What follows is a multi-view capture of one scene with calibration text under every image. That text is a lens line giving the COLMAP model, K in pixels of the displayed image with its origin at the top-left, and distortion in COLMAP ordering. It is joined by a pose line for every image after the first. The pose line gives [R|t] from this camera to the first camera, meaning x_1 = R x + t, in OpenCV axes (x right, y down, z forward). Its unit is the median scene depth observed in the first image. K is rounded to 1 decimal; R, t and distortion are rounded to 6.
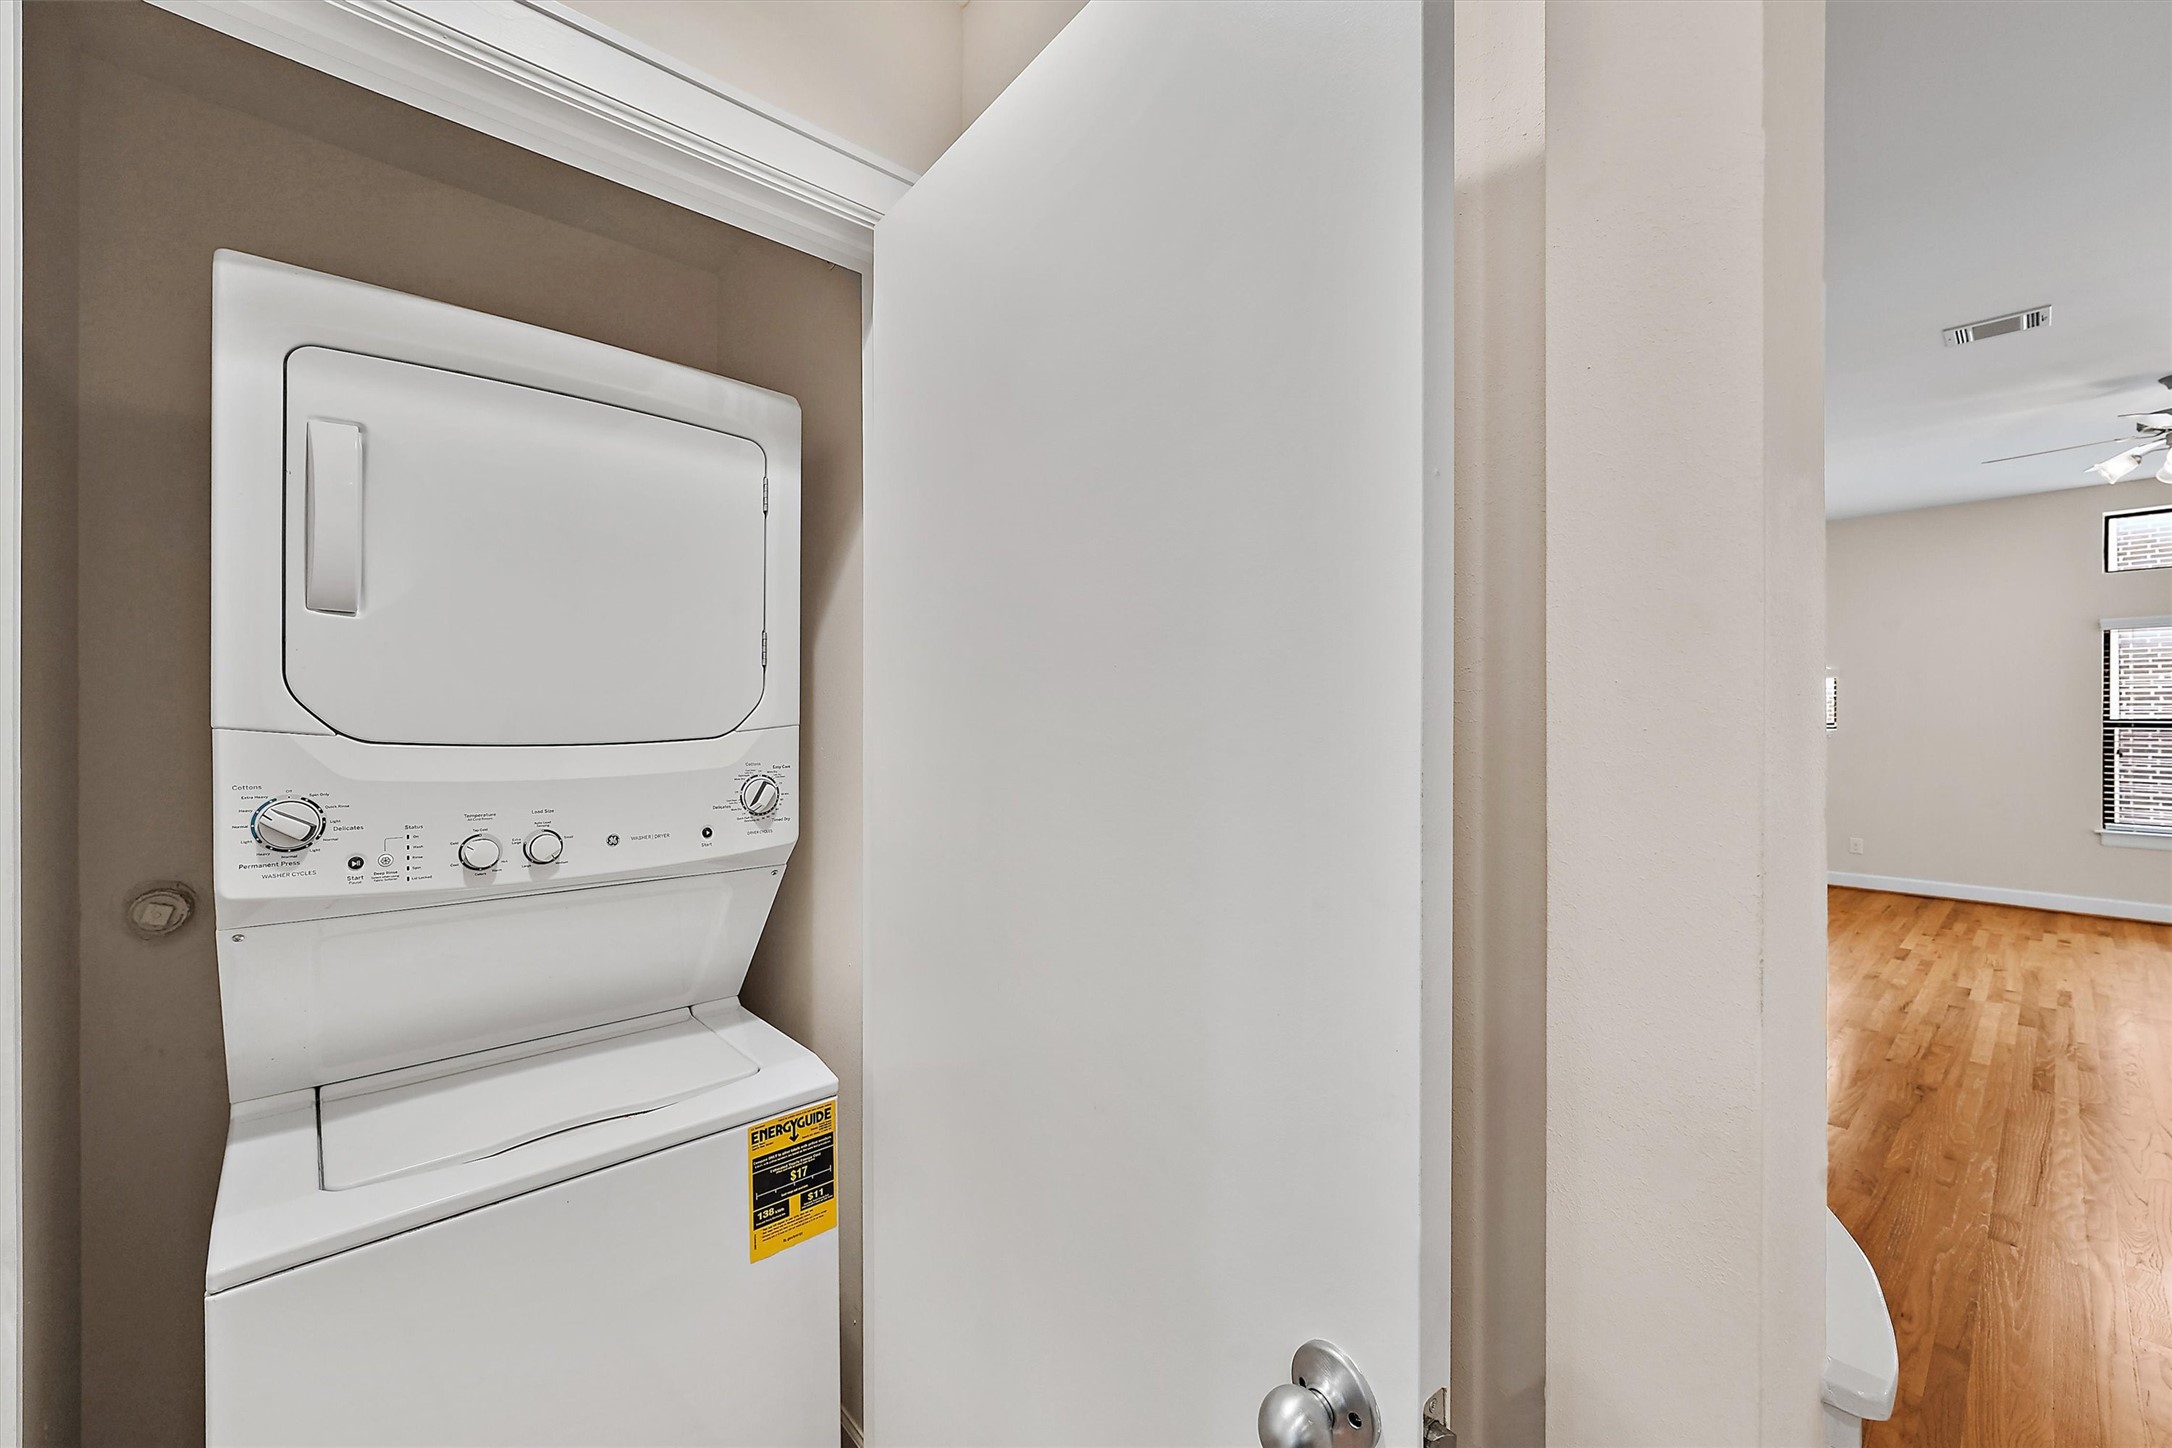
lens RADIAL K [[869.0, 0, 1079.1], [0, 869.0, 713.2], [0, 0, 1]] dist [0.001872, 0.000333]
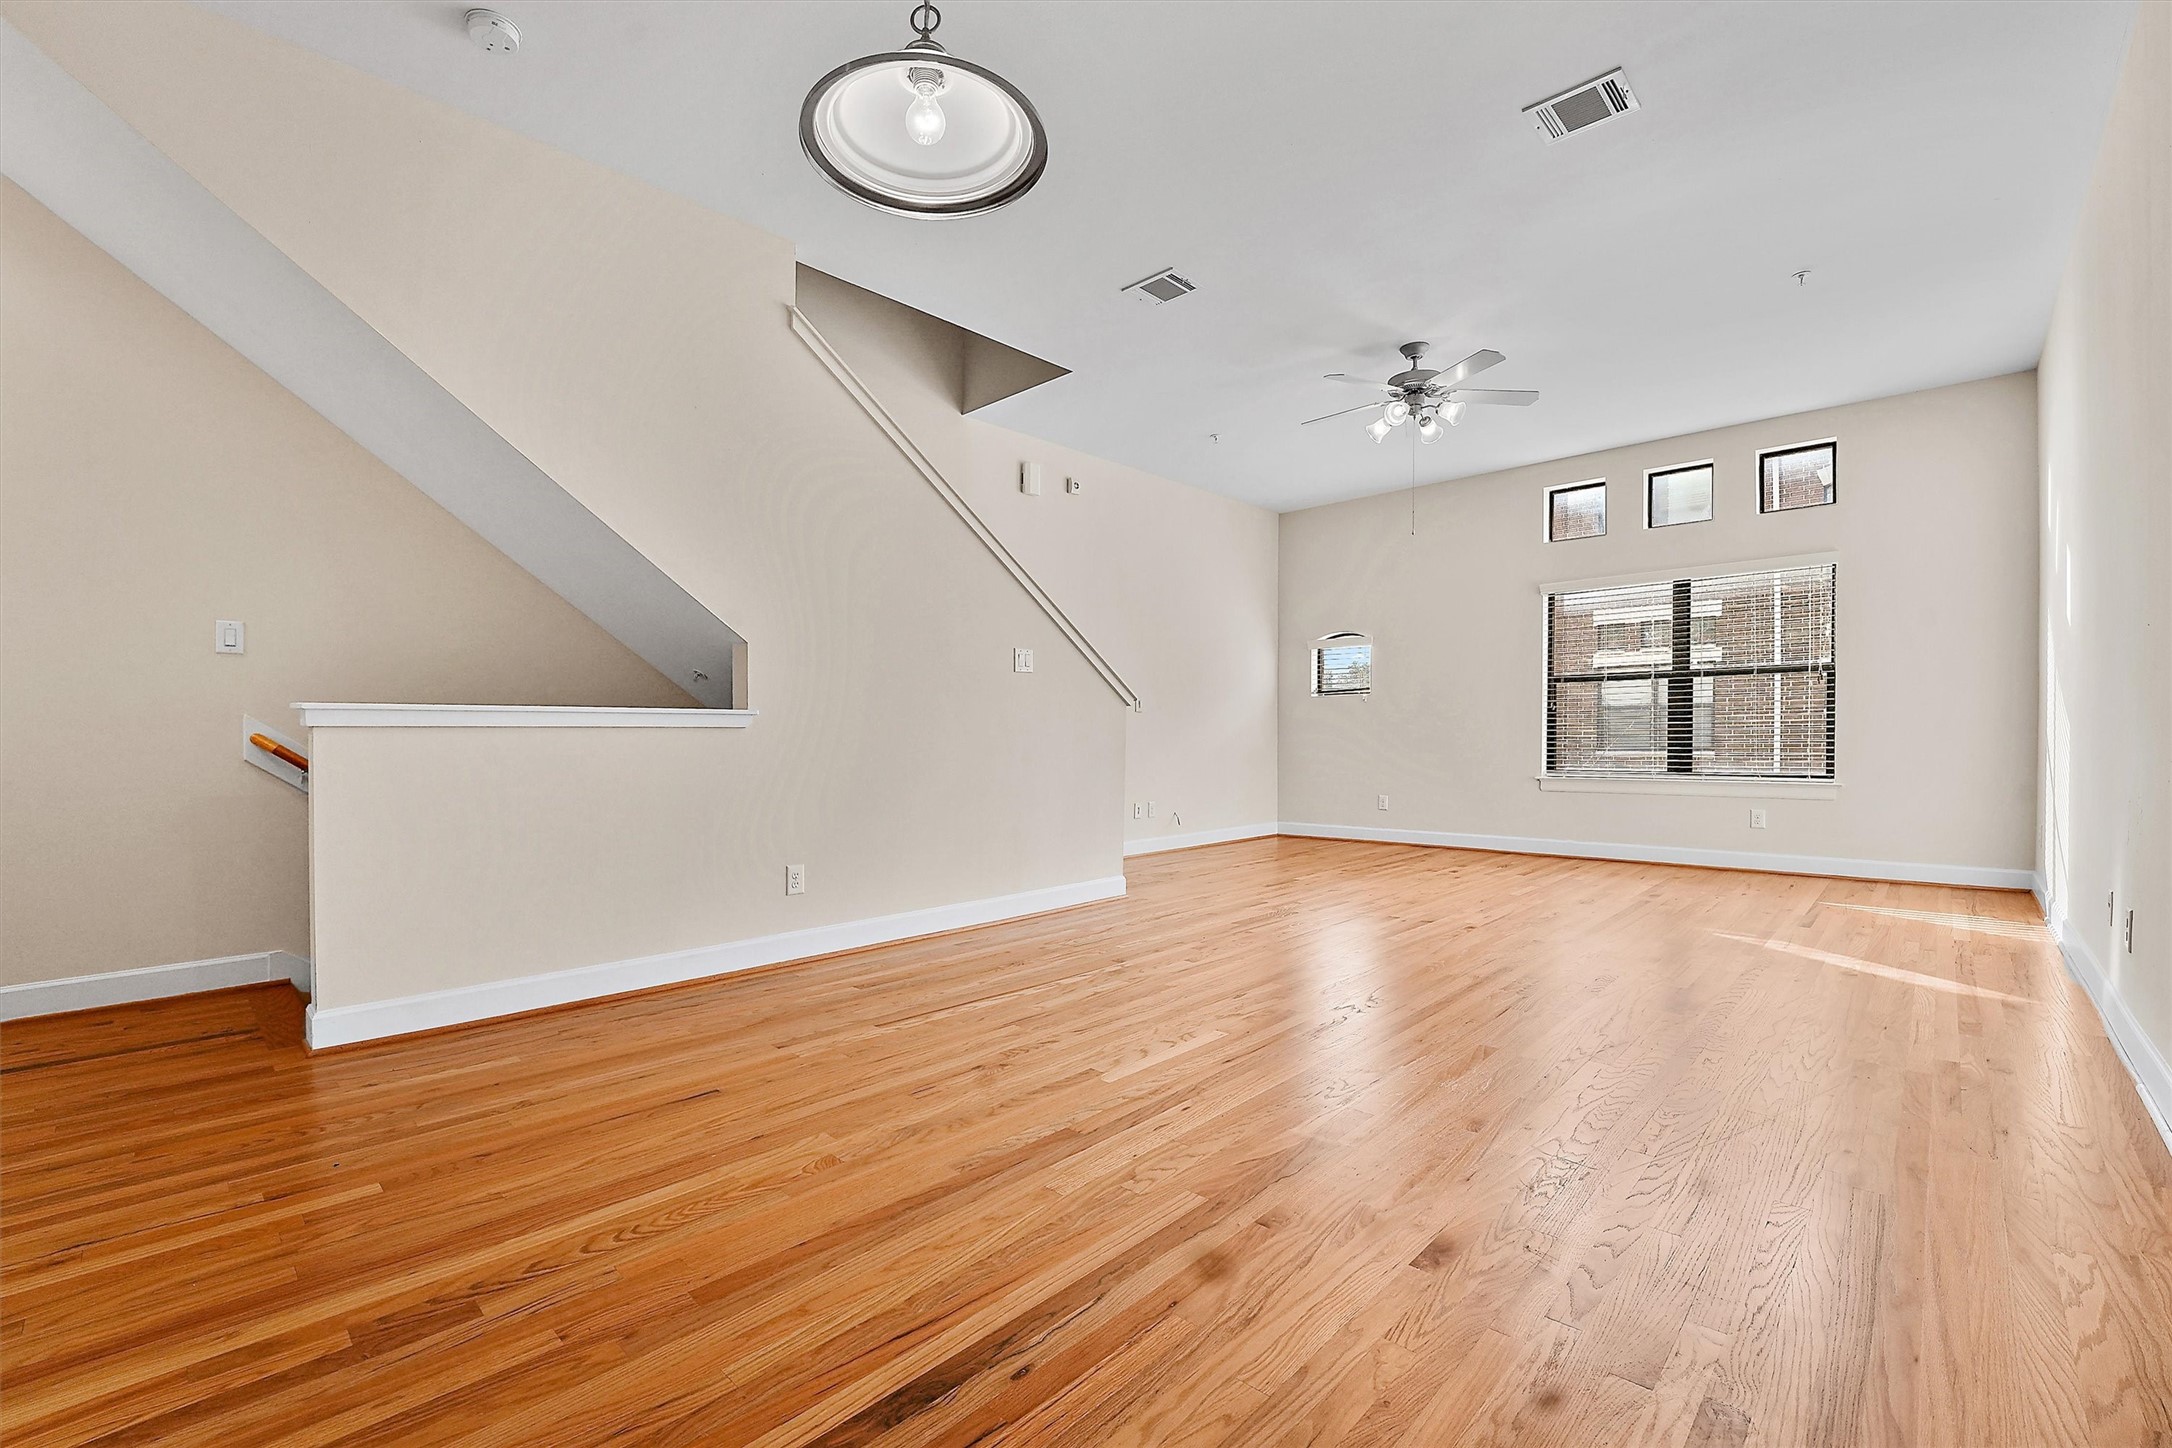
lens RADIAL K [[907.6, 0, 1090.4], [0, 907.6, 729.8], [0, 0, 1]] dist [-0.031406, 0.000163]
pose [[0.996675, -0.012342, 0.080535, 0.610329], [0.012693, 0.999912, -0.003851, 0.087460], [-0.080480, 0.004860, 0.996744, -0.096334]]
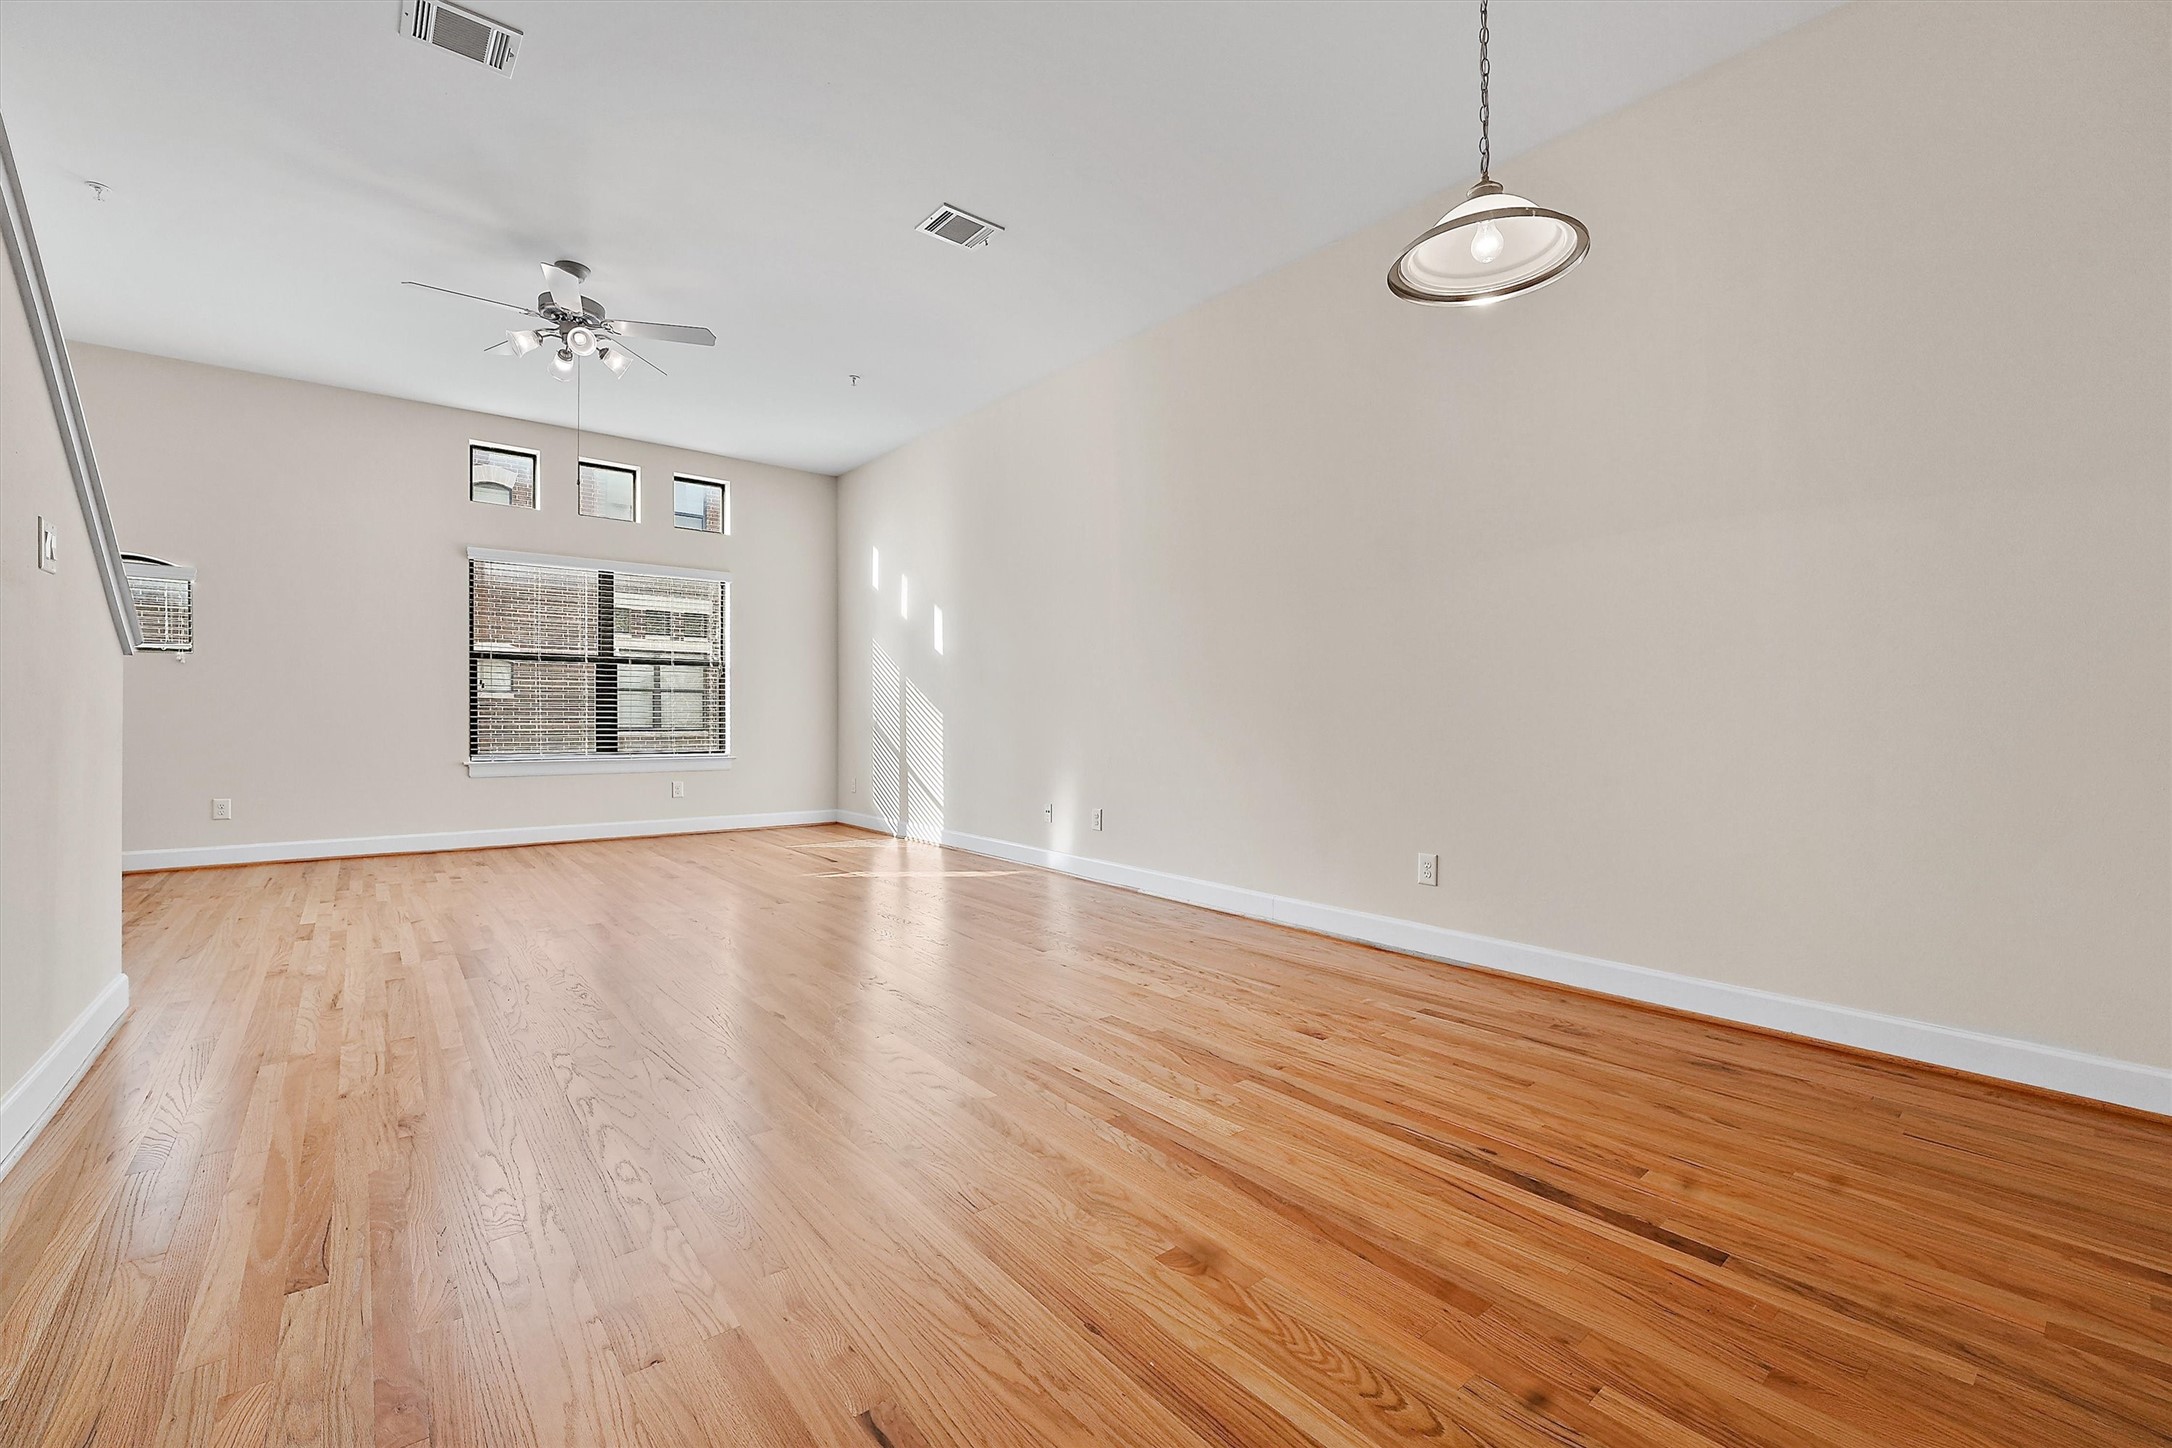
lens RADIAL K [[907.6, 0, 1090.4], [0, 907.6, 729.8], [0, 0, 1]] dist [-0.031406, 0.000163]
pose [[0.038689, -0.020633, 0.999038, 0.231149], [-0.008090, 0.999748, 0.020961, 0.085295], [-0.999219, -0.008893, 0.038513, 0.311818]]
